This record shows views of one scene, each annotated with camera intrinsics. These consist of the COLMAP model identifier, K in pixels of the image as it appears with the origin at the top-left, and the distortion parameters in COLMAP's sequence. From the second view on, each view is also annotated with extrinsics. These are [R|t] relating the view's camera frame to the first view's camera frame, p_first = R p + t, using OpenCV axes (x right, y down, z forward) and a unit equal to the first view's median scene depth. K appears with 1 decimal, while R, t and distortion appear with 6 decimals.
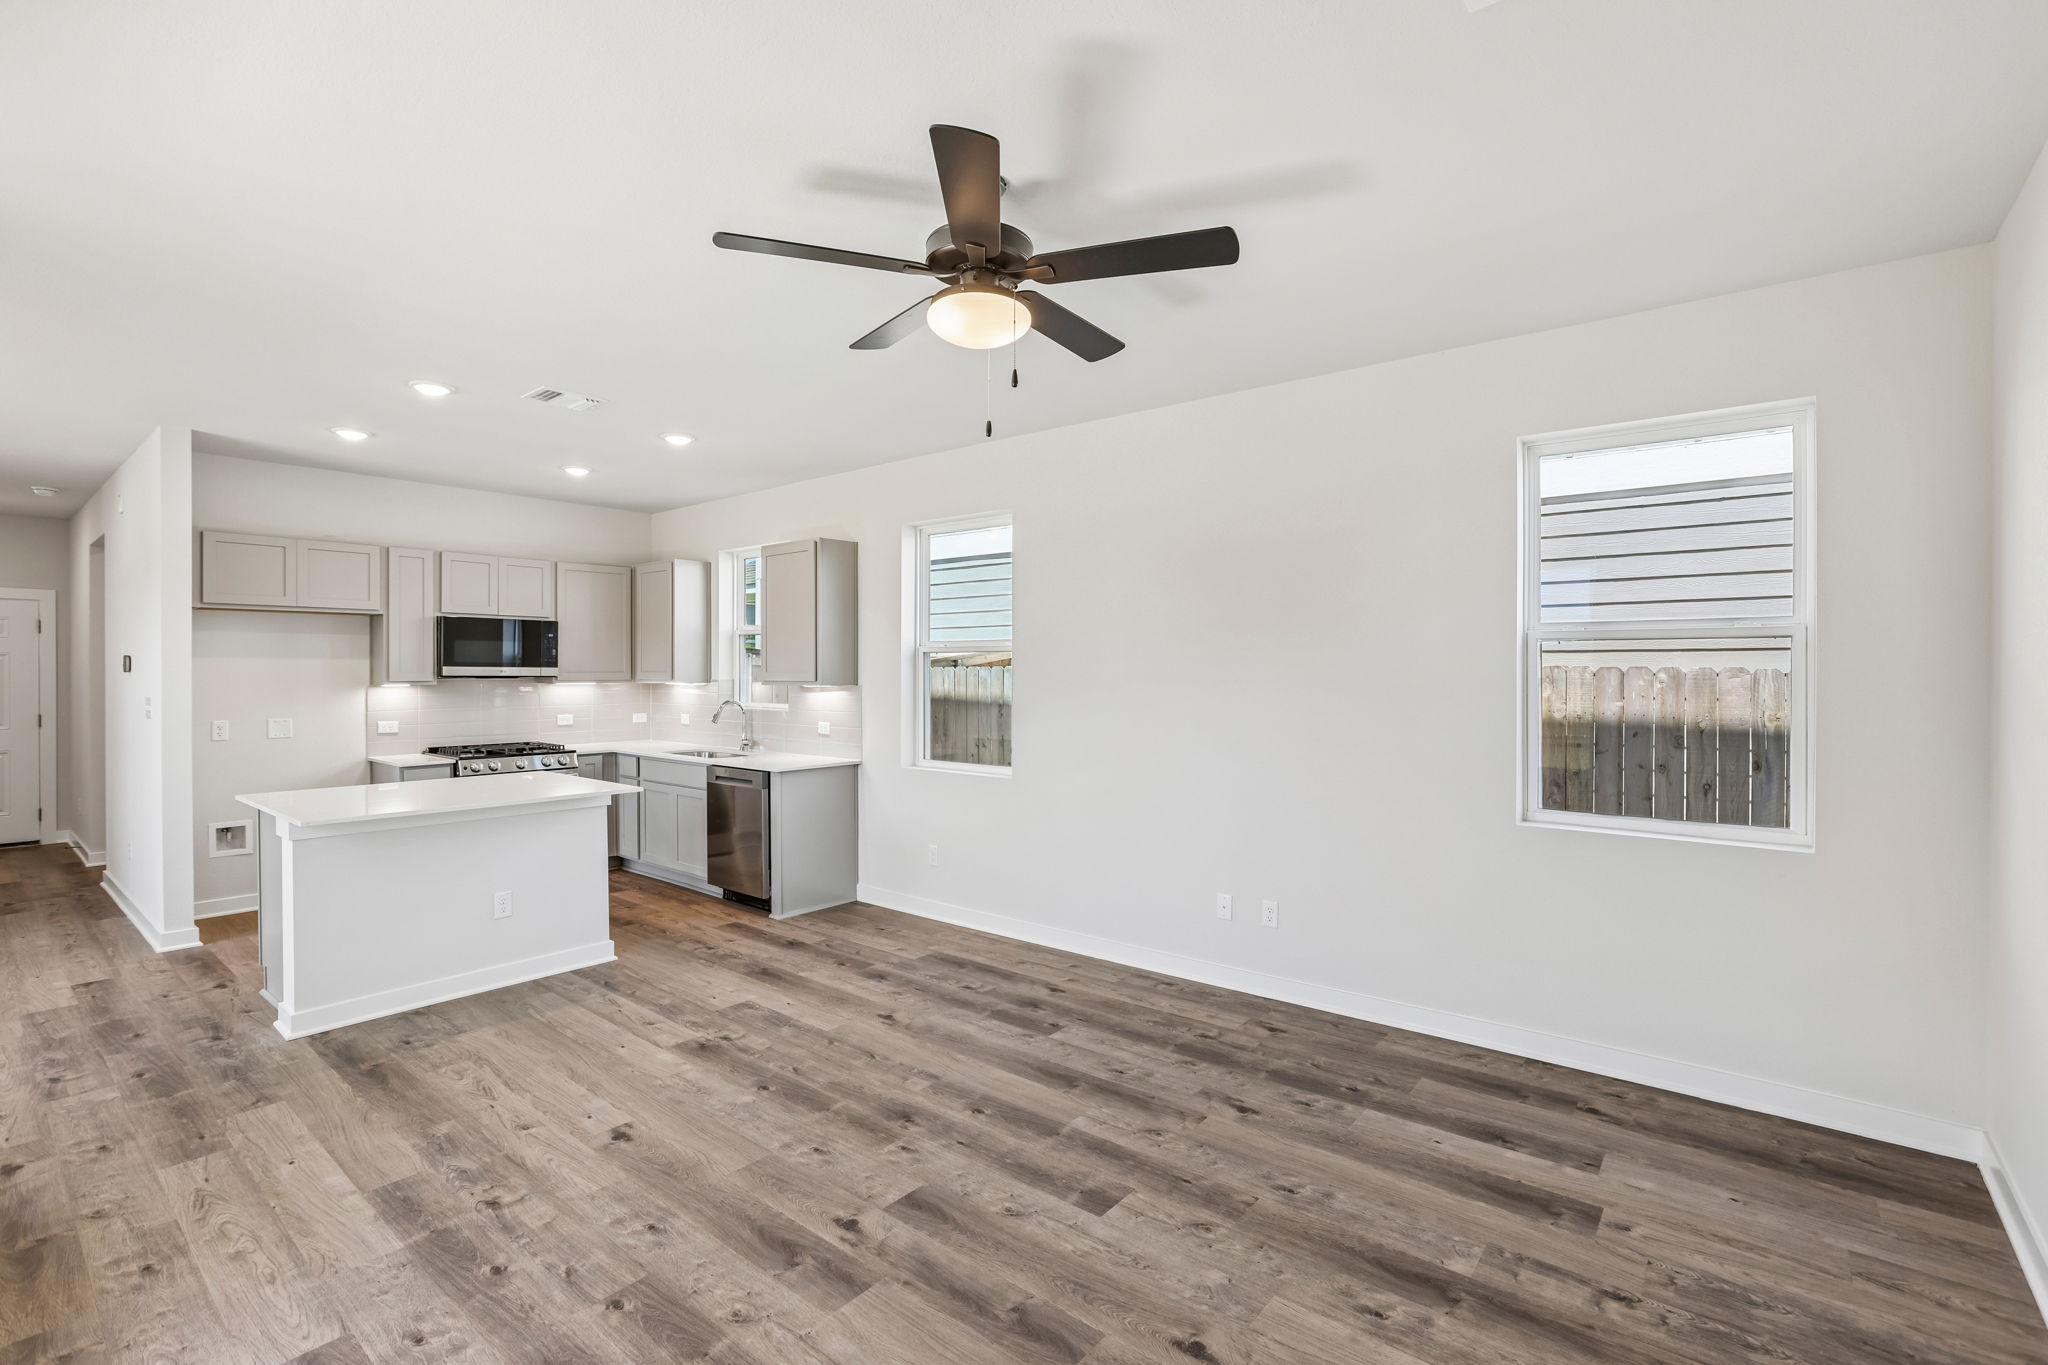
lens RADIAL K [[921.1, 0, 1016.5], [0, 921.1, 679.8], [0, 0, 1]] dist [-0.029681, 0.010851]
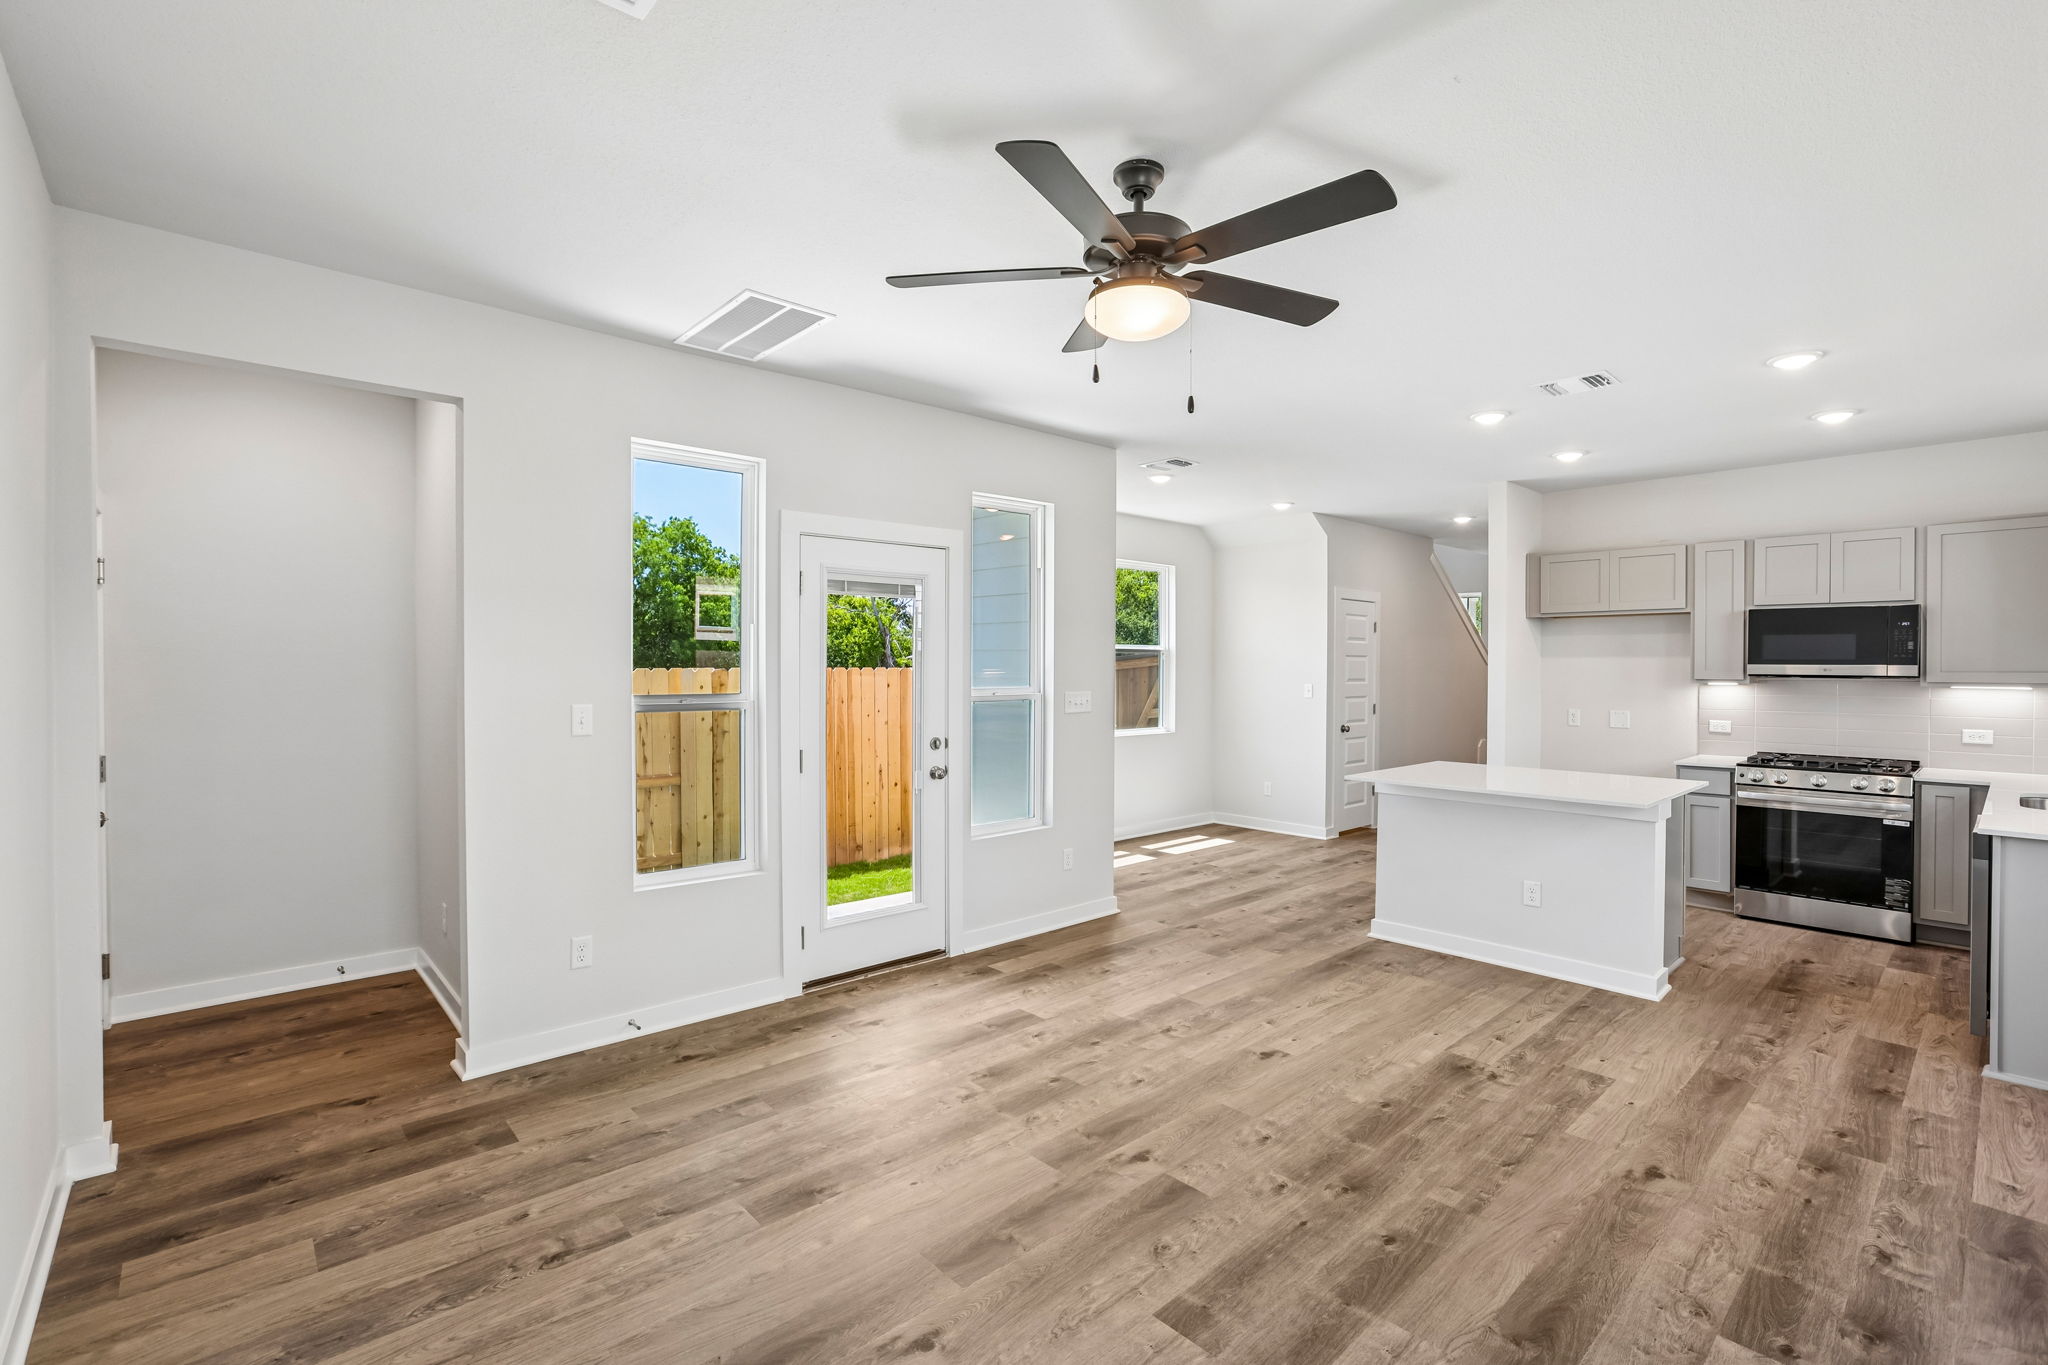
lens RADIAL K [[921.1, 0, 1032.7], [0, 921.1, 668.9], [0, 0, 1]] dist [-0.029681, 0.010851]
pose [[-0.134812, 0.001500, -0.990870, 0.471613], [-0.013379, 0.999905, 0.003334, -0.003686], [0.990781, 0.013707, -0.134780, 0.501750]]
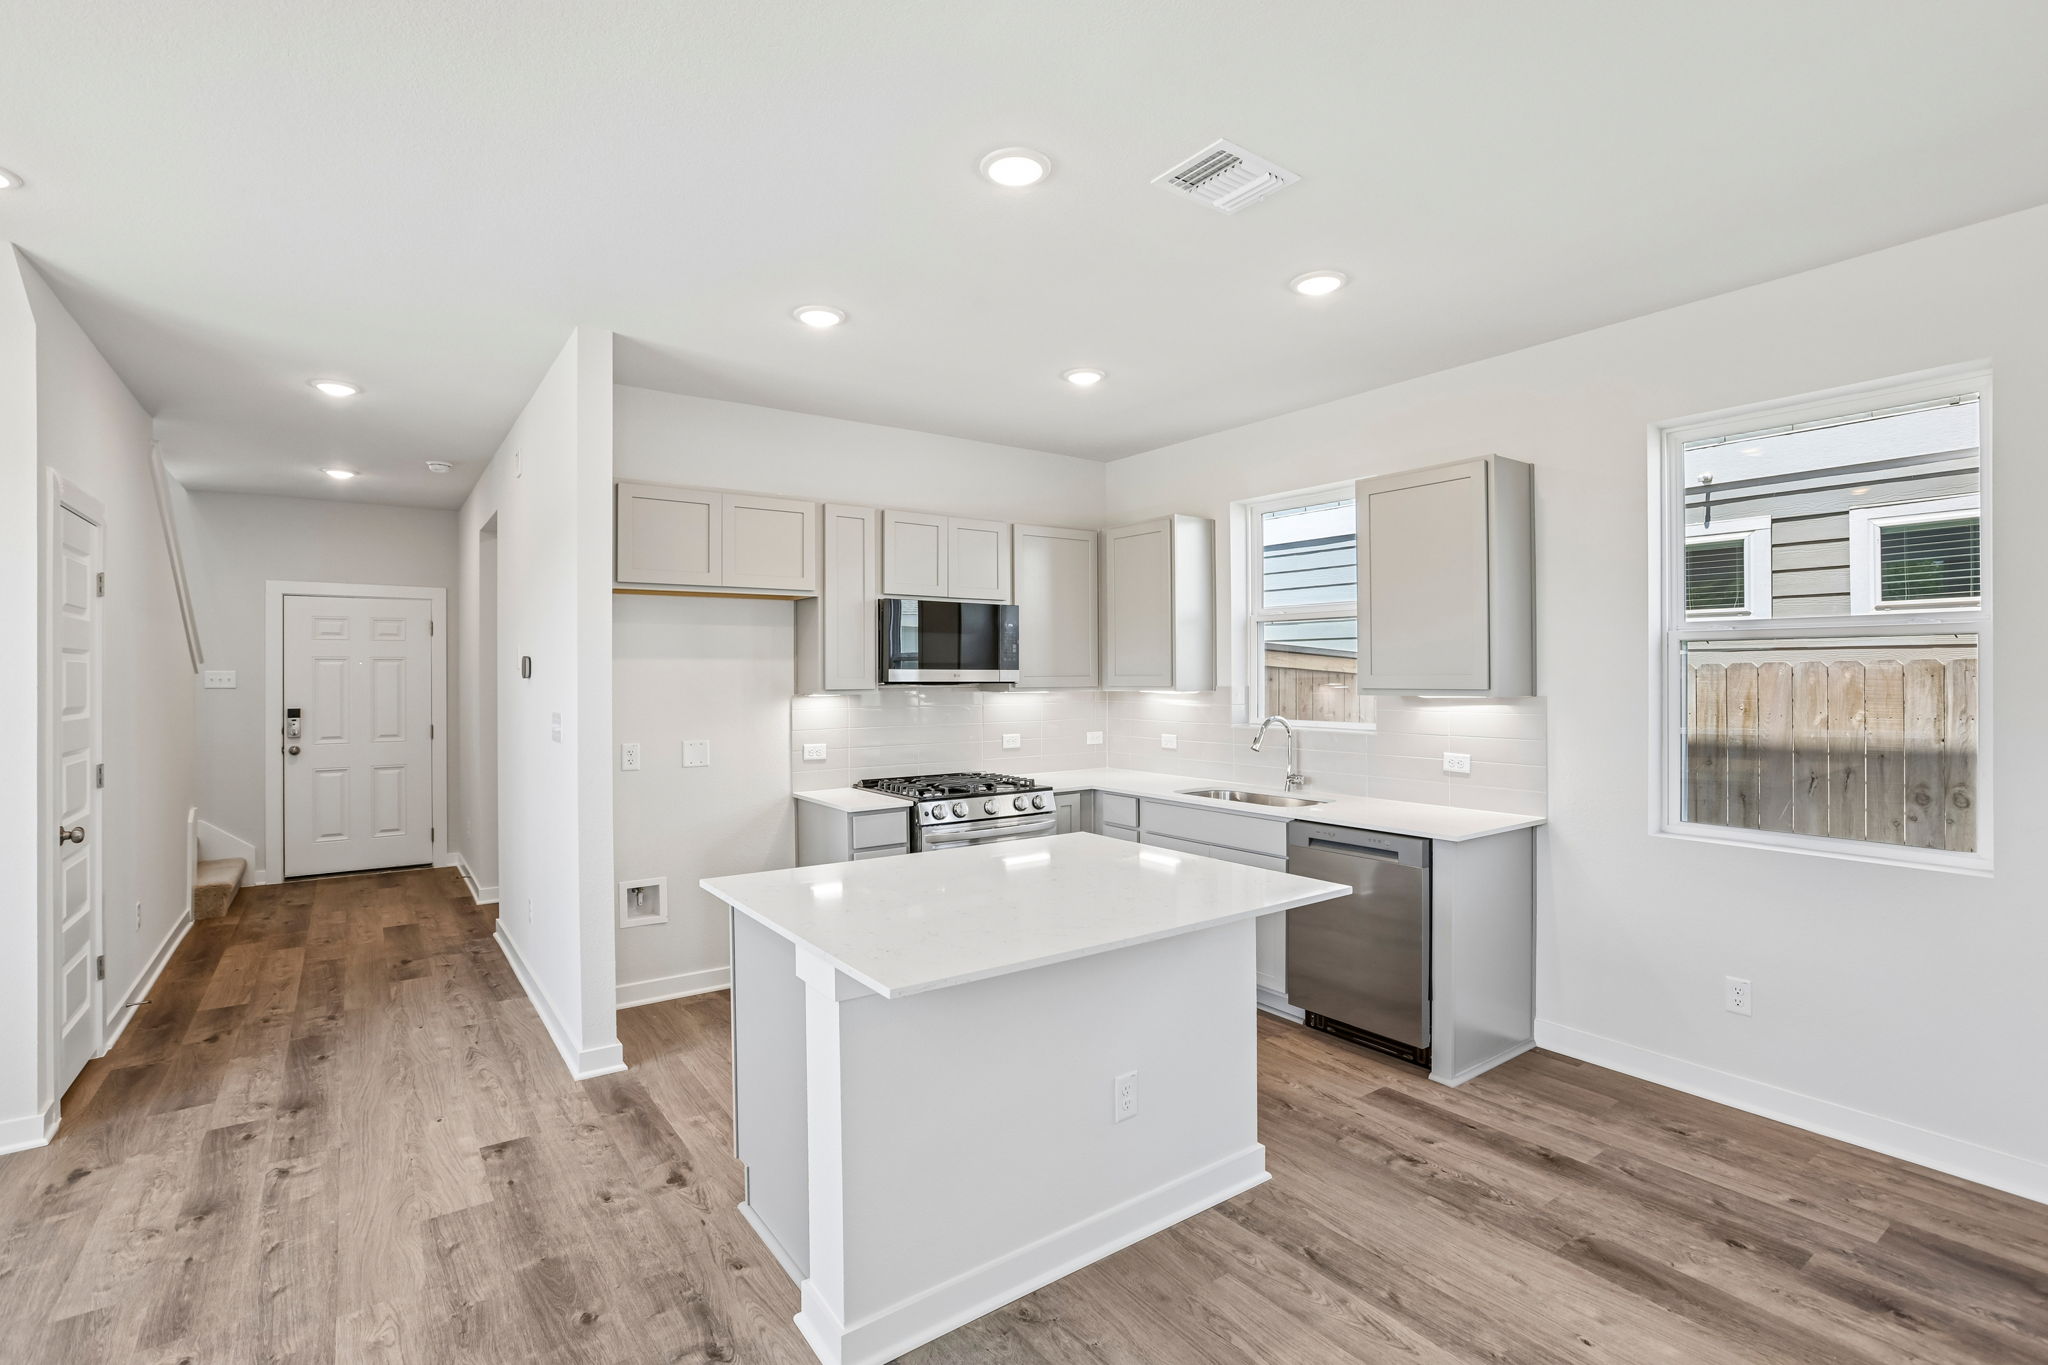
lens RADIAL K [[950.7, 0, 1019.4], [0, 950.7, 679.0], [0, 0, 1]] dist [-0.031260, 0.008685]
pose [[0.965847, -0.004478, -0.259073, -0.415410], [0.003351, 0.999983, -0.004793, -0.003329], [0.259090, 0.003761, 0.965846, 0.373649]]
